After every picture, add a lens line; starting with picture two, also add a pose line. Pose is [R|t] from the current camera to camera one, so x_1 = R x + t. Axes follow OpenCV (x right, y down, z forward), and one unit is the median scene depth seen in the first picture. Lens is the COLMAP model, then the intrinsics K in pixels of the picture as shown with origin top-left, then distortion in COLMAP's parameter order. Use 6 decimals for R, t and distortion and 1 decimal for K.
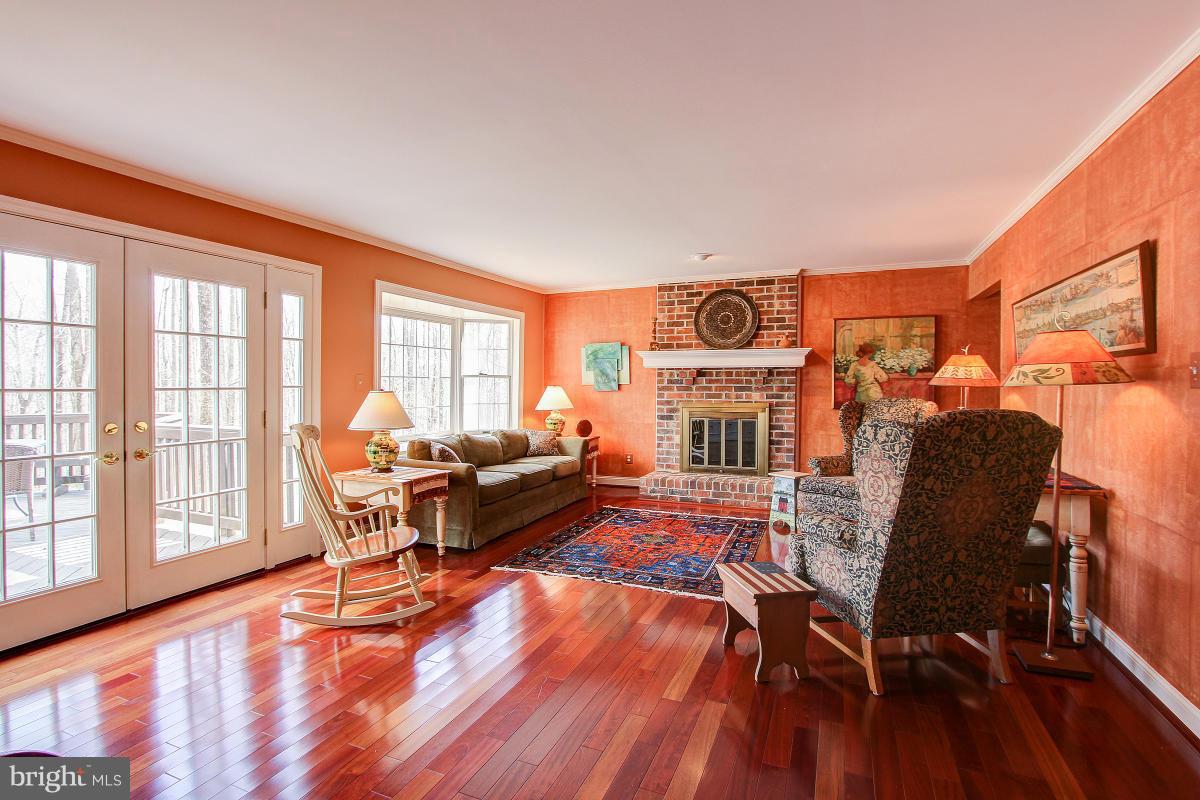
lens RADIAL K [[577.1, 0, 604.6], [0, 577.1, 396.9], [0, 0, 1]] dist [-0.019295, 0.000275]
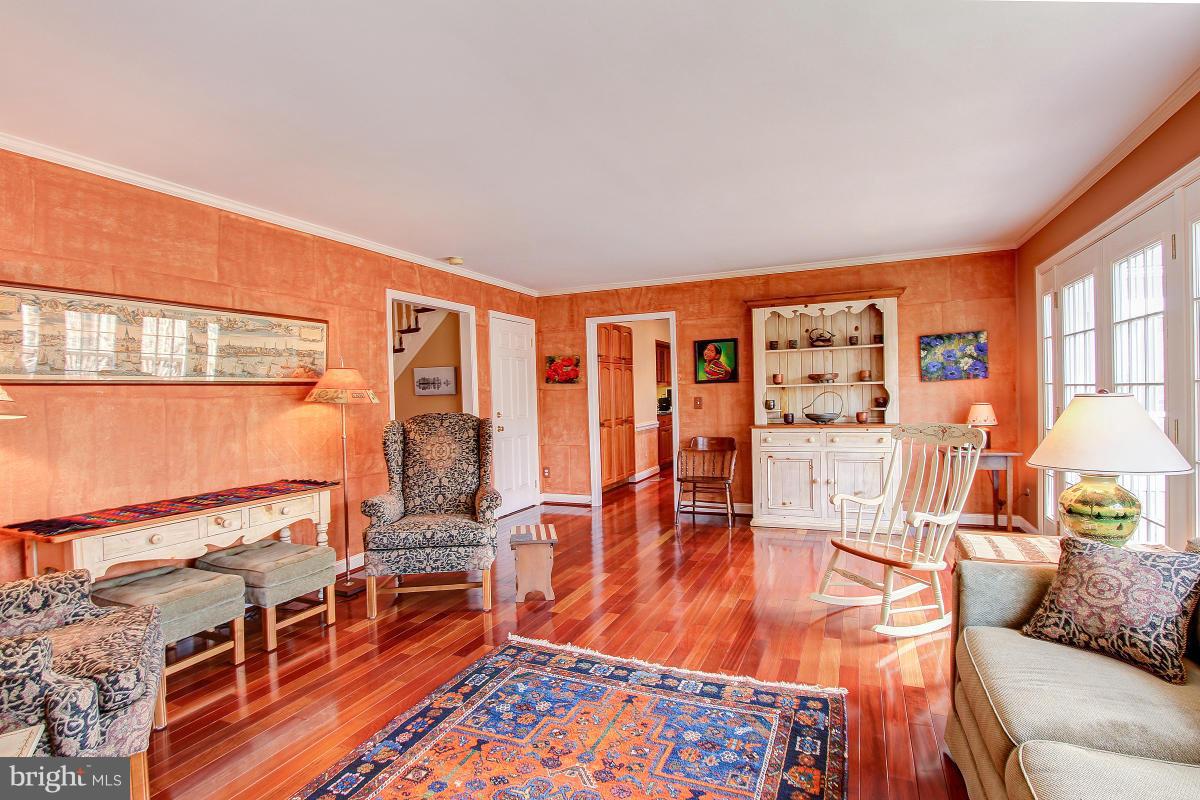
lens RADIAL K [[577.1, 0, 604.6], [0, 577.1, 396.9], [0, 0, 1]] dist [-0.019295, 0.000275]
pose [[-0.999190, 0.027251, 0.029595, 0.021764], [0.027978, 0.999310, 0.024429, -0.024496], [-0.028909, 0.025237, -0.999263, 1.097675]]
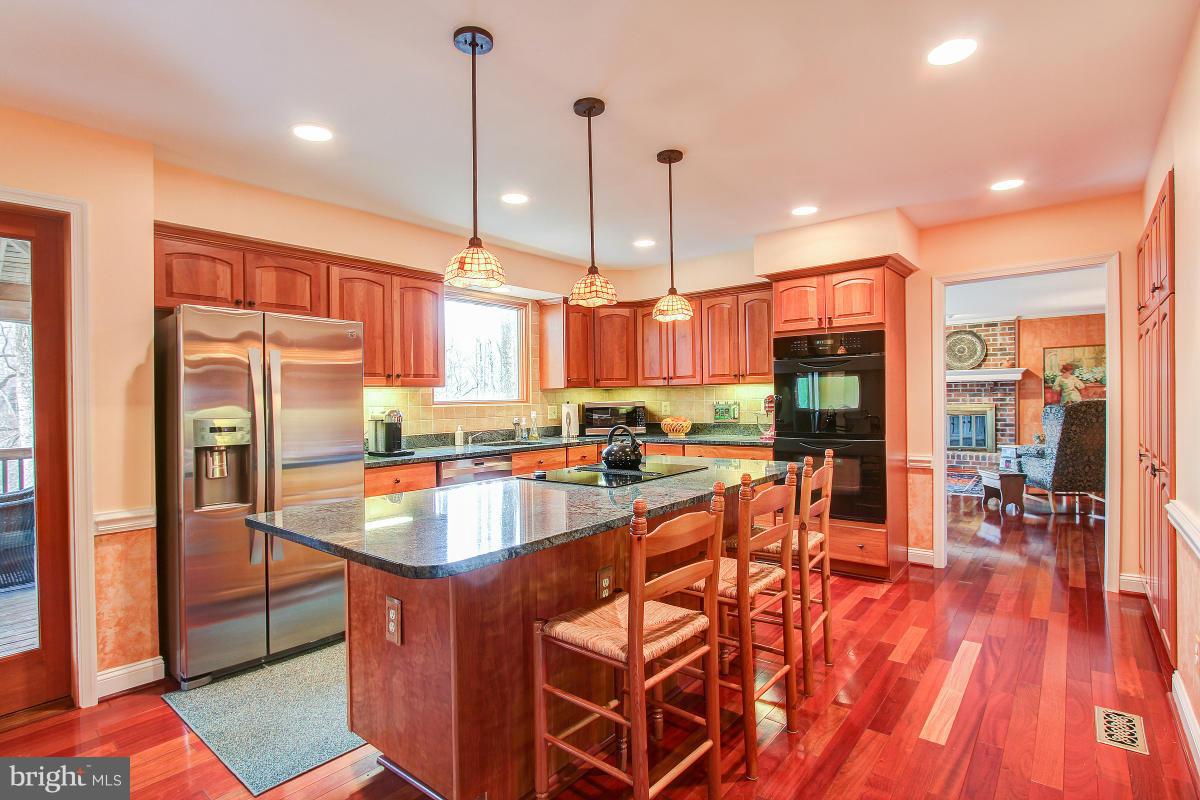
lens RADIAL K [[577.1, 0, 604.6], [0, 577.1, 396.9], [0, 0, 1]] dist [-0.019295, 0.000275]
pose [[0.954615, -0.014585, -0.297486, -0.263044], [0.008668, 0.999738, -0.021199, 0.015439], [0.297718, 0.017658, 0.954491, -0.789121]]
